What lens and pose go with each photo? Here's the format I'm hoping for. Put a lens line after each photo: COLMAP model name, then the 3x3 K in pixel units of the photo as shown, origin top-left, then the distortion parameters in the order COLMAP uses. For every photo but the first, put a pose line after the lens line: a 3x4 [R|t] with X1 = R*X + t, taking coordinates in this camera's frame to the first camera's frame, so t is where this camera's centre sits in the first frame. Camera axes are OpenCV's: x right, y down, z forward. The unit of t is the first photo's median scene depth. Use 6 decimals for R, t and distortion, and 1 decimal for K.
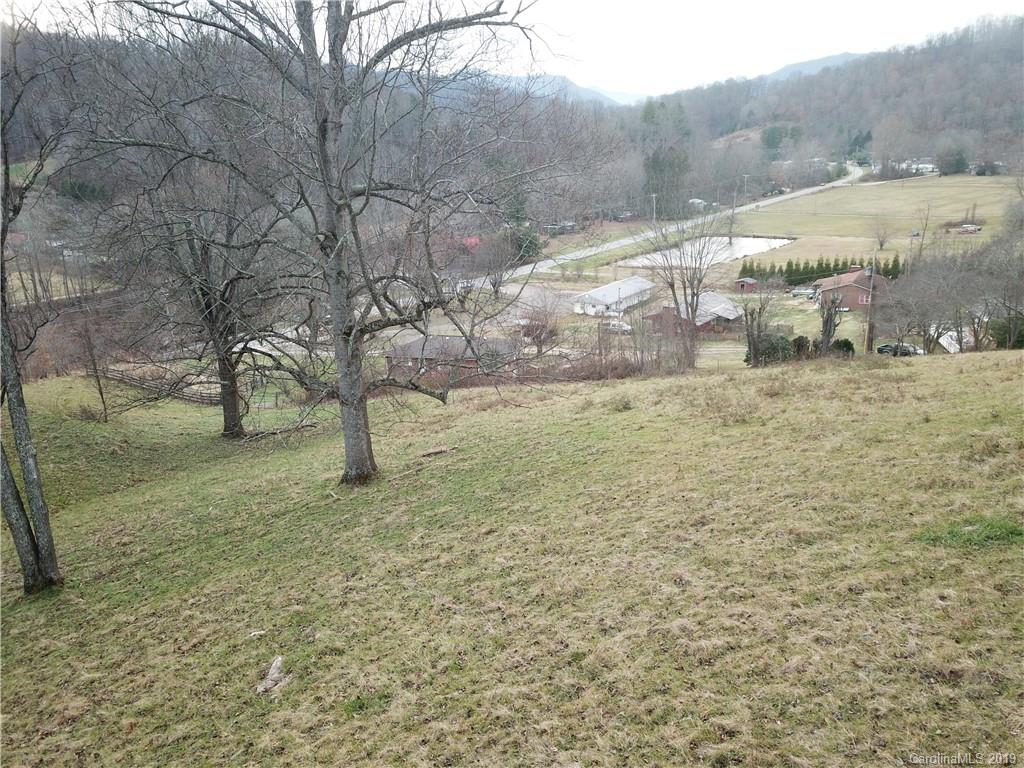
lens RADIAL K [[779.1, 0, 508.5], [0, 779.1, 381.3], [0, 0, 1]] dist [0.006872, 0.003115]
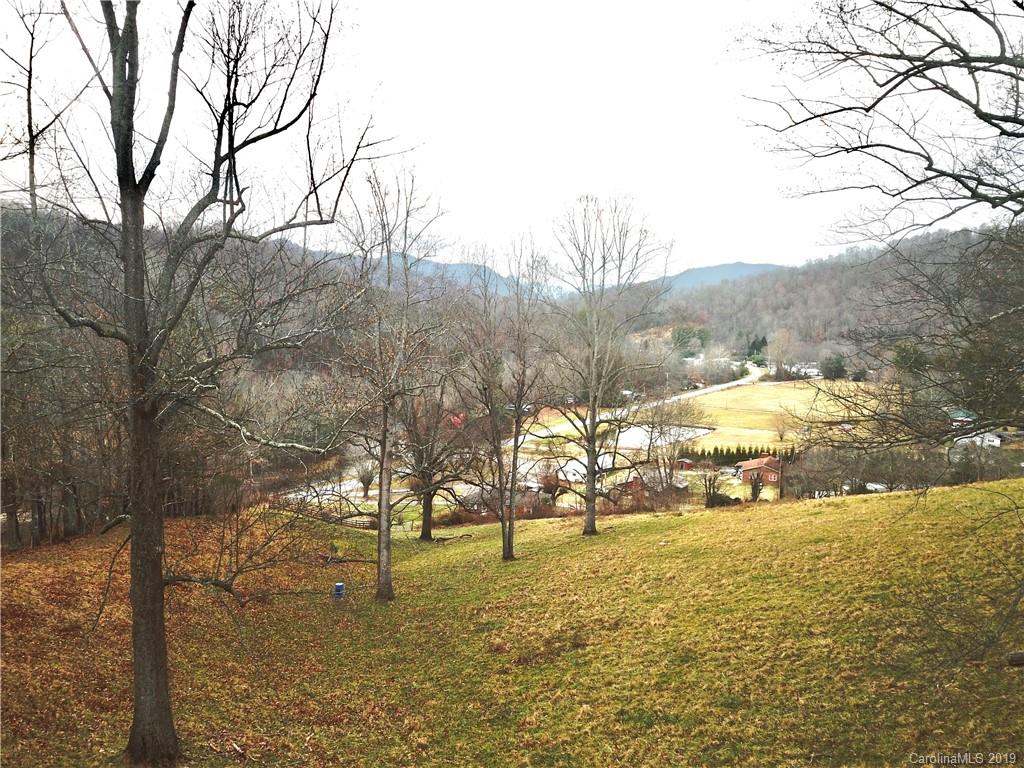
lens RADIAL K [[779.1, 0, 508.5], [0, 779.1, 381.3], [0, 0, 1]] dist [0.006872, 0.003115]
pose [[0.993487, 0.046980, 0.103812, -0.283795], [-0.022801, 0.974587, -0.222845, 0.084591], [-0.111643, 0.219026, 0.969311, -0.570512]]
